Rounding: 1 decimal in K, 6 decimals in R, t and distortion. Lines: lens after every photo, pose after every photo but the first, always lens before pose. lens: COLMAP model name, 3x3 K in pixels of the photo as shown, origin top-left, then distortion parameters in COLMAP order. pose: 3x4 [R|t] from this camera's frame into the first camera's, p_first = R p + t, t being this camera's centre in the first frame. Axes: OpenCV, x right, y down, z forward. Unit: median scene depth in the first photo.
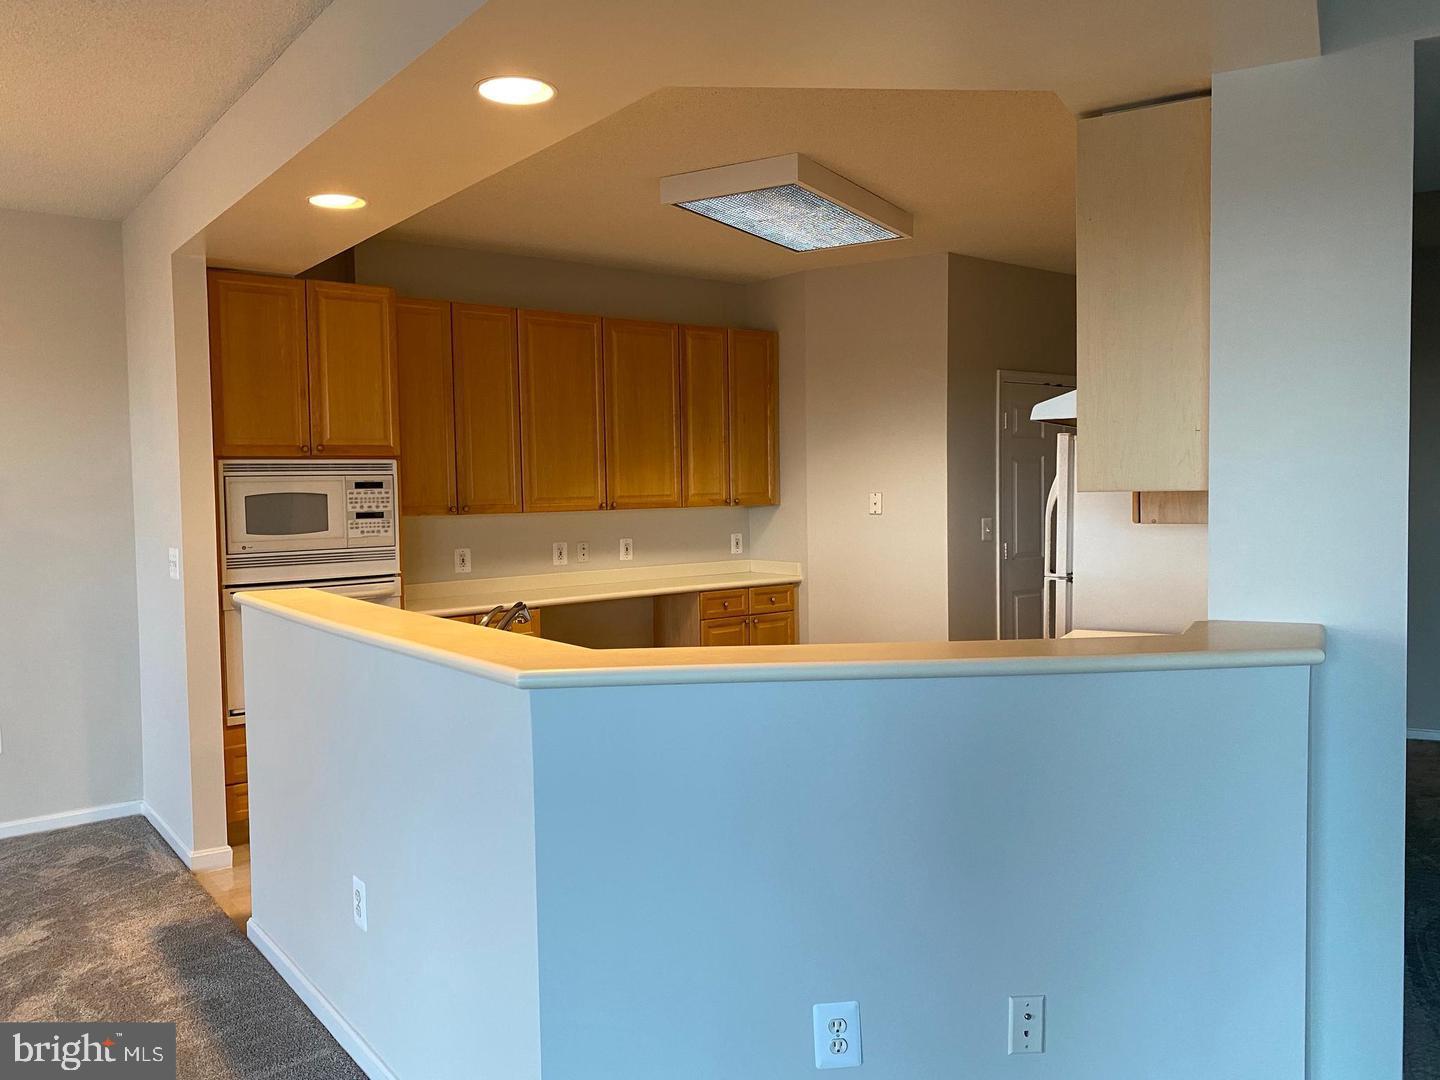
lens RADIAL K [[1094.3, 0, 720.0], [0, 1094.3, 540.0], [0, 0, 1]] dist [-0.000259, -0.000091]
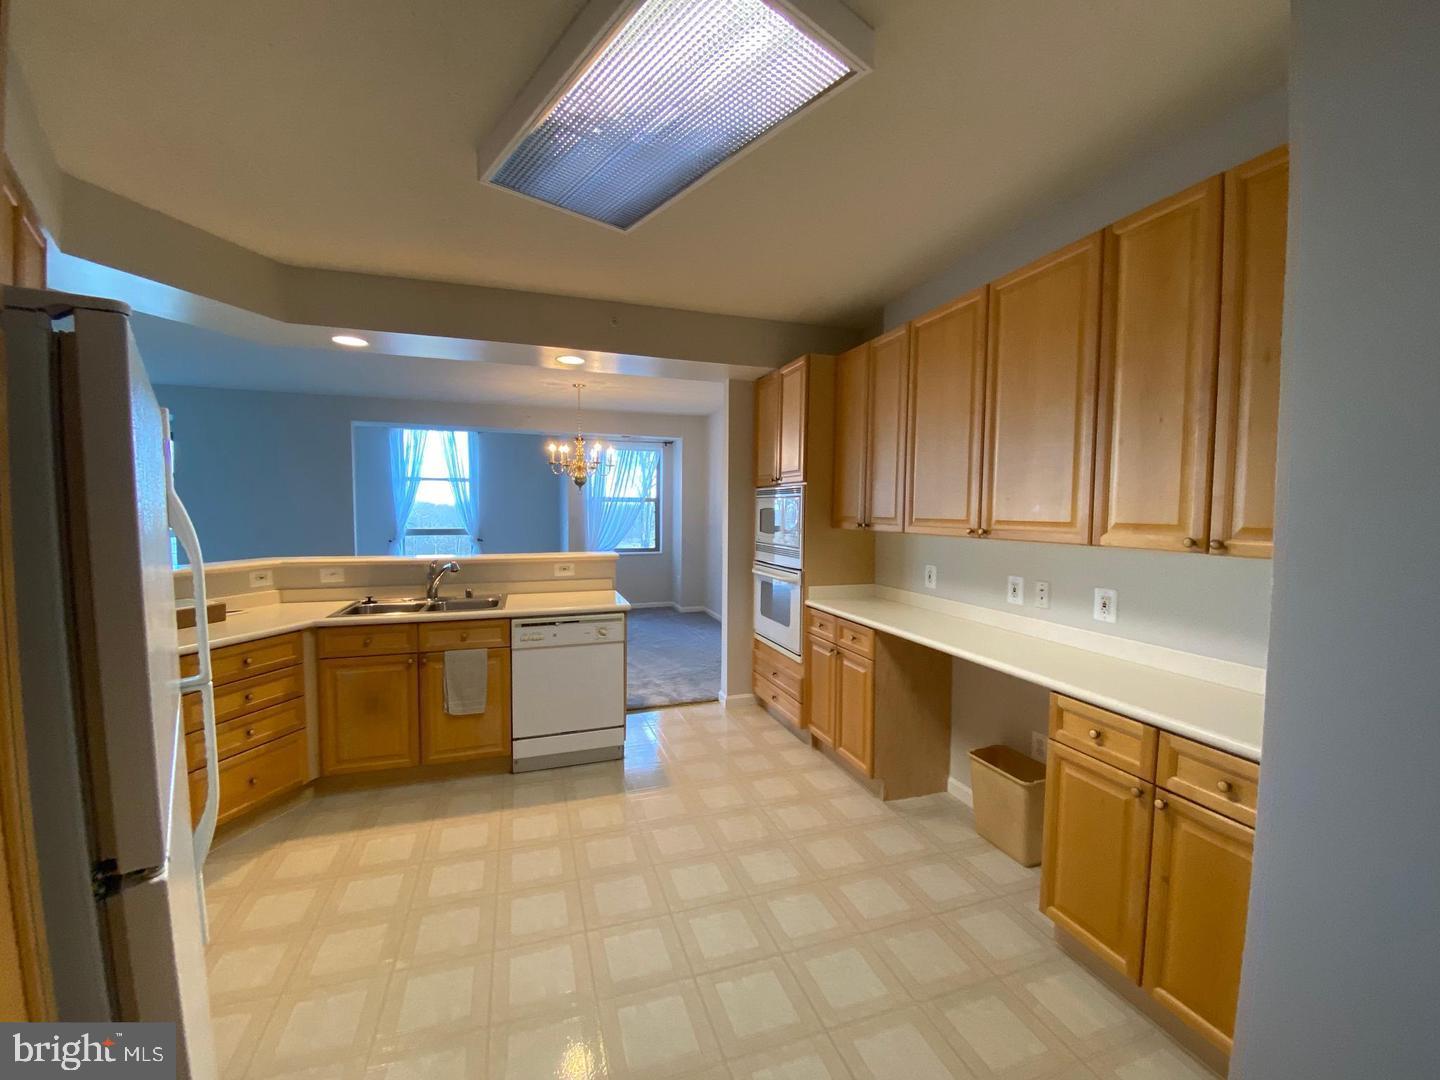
lens RADIAL K [[590.1, 0, 720.0], [0, 590.1, 540.0], [0, 0, 1]] dist [-0.000501, -0.000117]
pose [[-0.318824, 0.067142, -0.945433, 0.334058], [-0.055019, 0.994495, 0.089181, -0.051313], [0.946216, 0.080450, -0.313375, 0.927988]]
